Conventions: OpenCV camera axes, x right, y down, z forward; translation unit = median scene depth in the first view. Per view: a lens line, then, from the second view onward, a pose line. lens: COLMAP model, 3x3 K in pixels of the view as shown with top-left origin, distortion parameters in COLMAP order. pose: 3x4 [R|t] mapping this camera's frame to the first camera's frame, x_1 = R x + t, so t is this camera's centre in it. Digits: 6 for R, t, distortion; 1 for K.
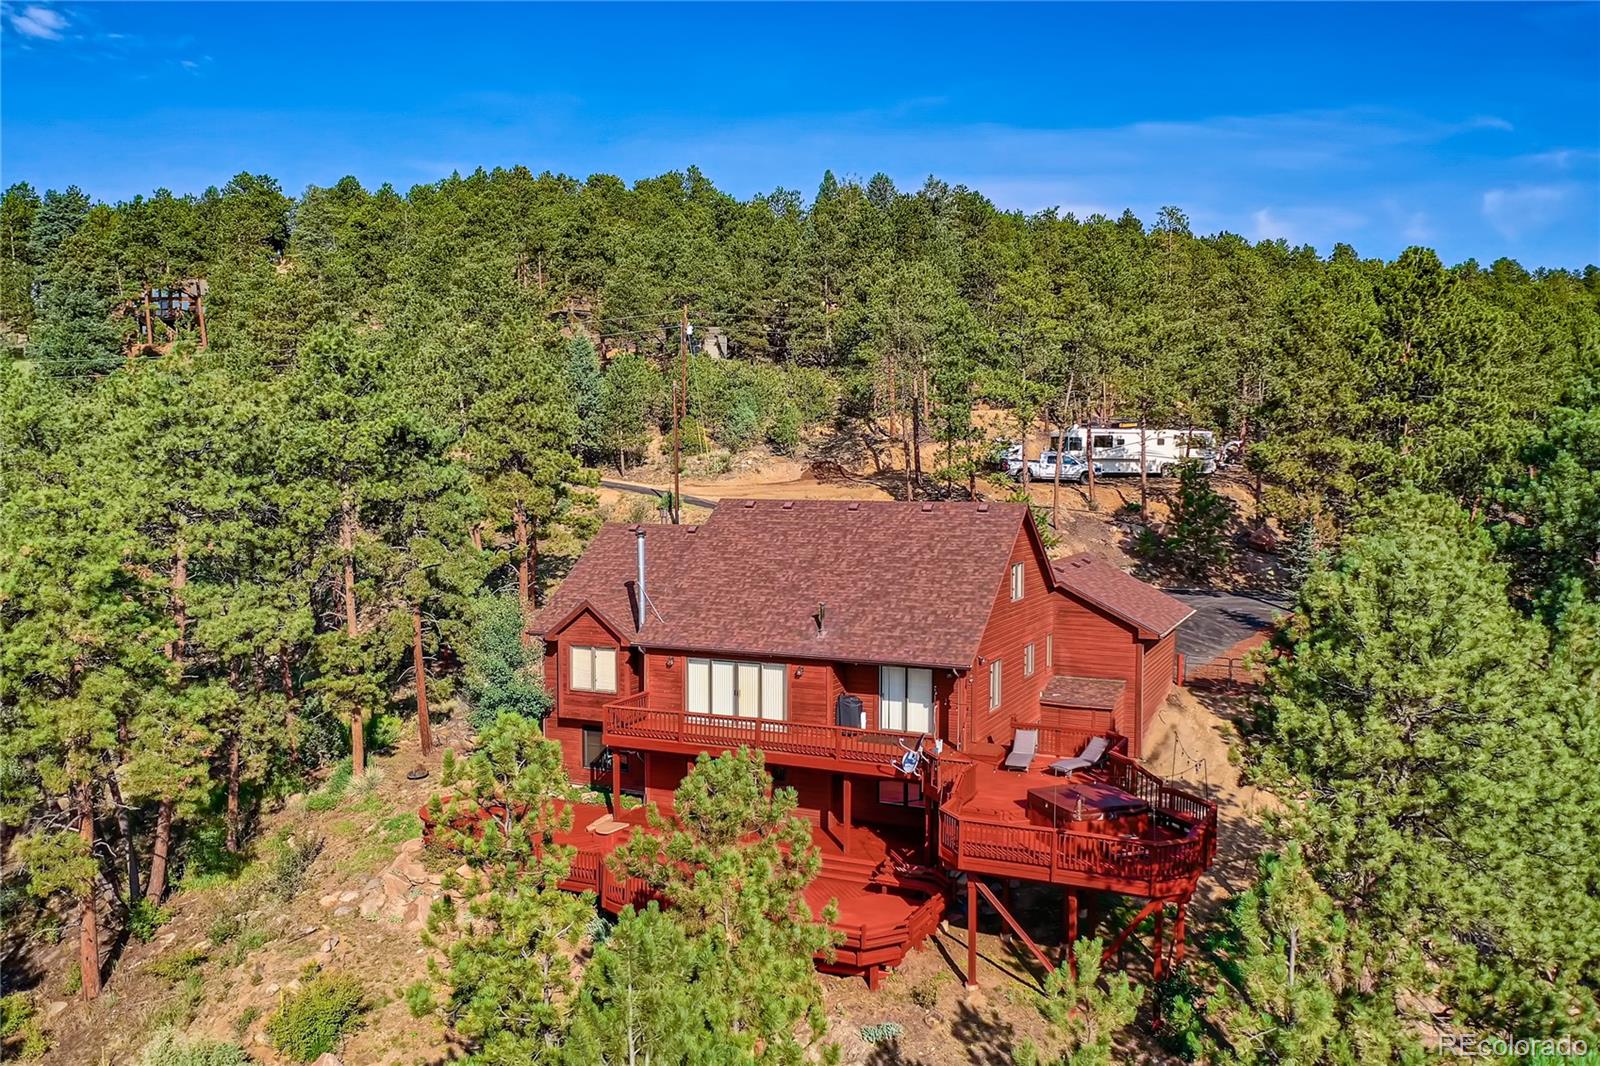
lens RADIAL K [[1253.1, 0, 798.0], [0, 1253.1, 554.1], [0, 0, 1]] dist [-0.007470, -0.004988]
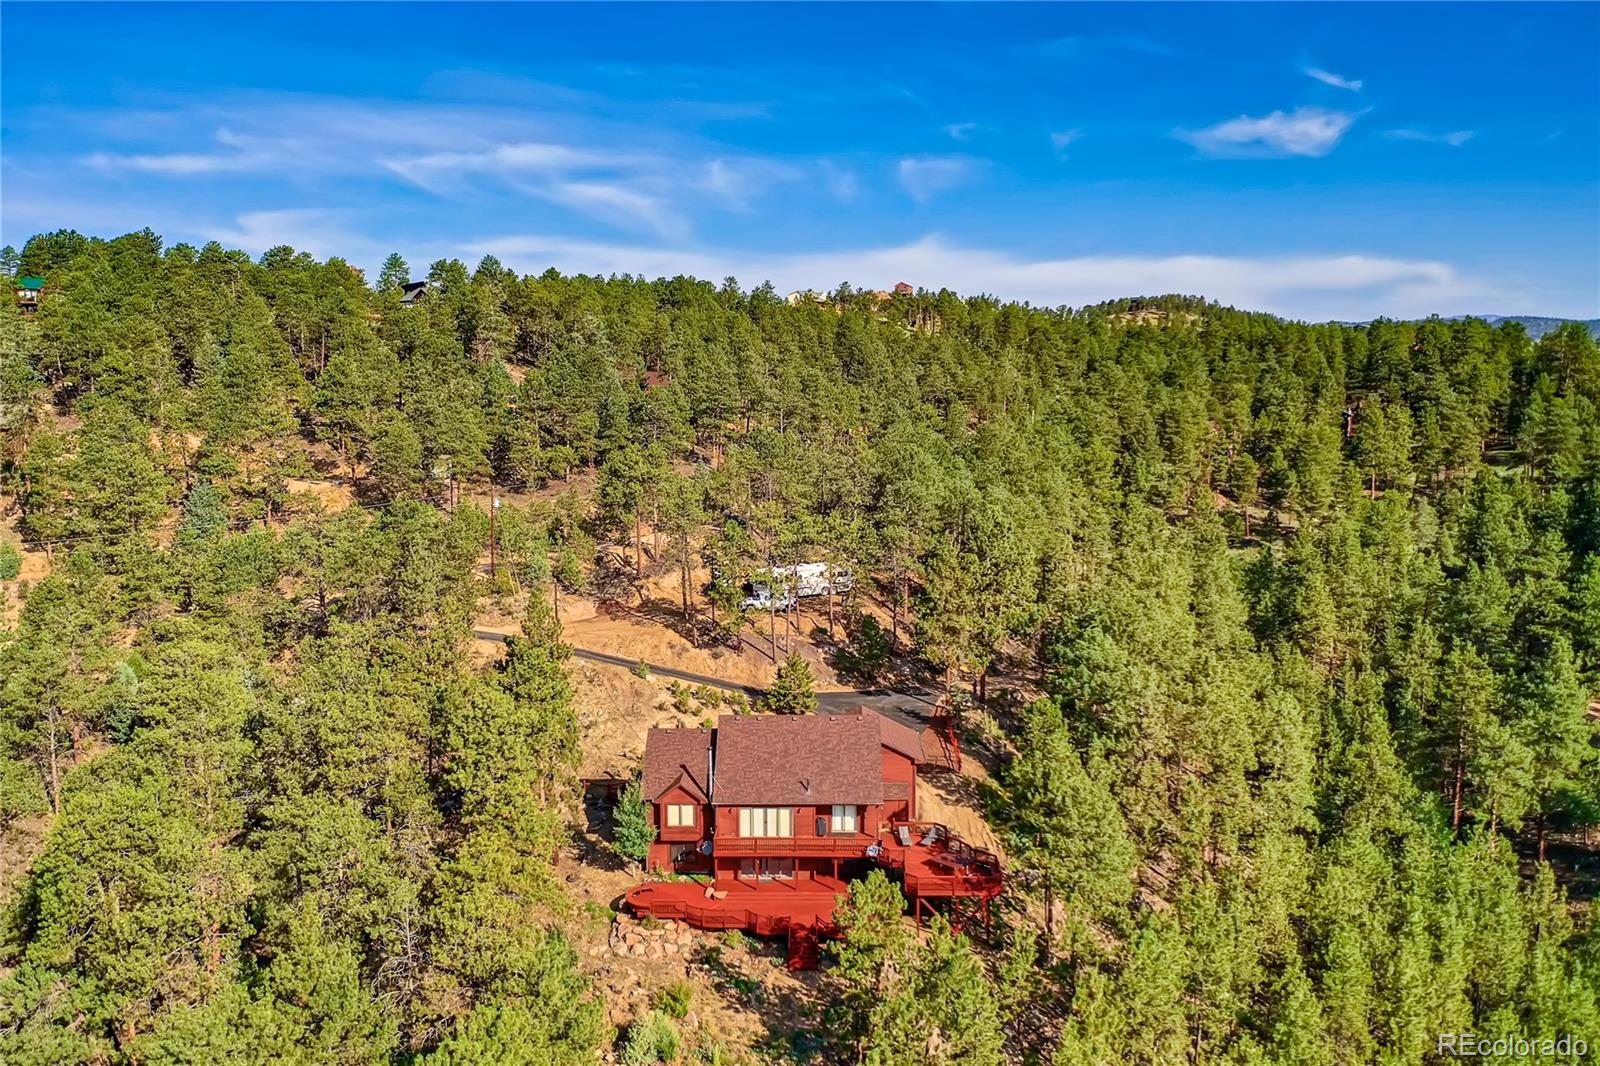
lens RADIAL K [[1253.1, 0, 798.0], [0, 1253.1, 554.1], [0, 0, 1]] dist [-0.007470, -0.004988]
pose [[0.916388, -0.051658, 0.396943, -0.770558], [0.035058, 0.998185, 0.048968, -0.418281], [-0.398752, -0.030958, 0.916536, -0.897139]]
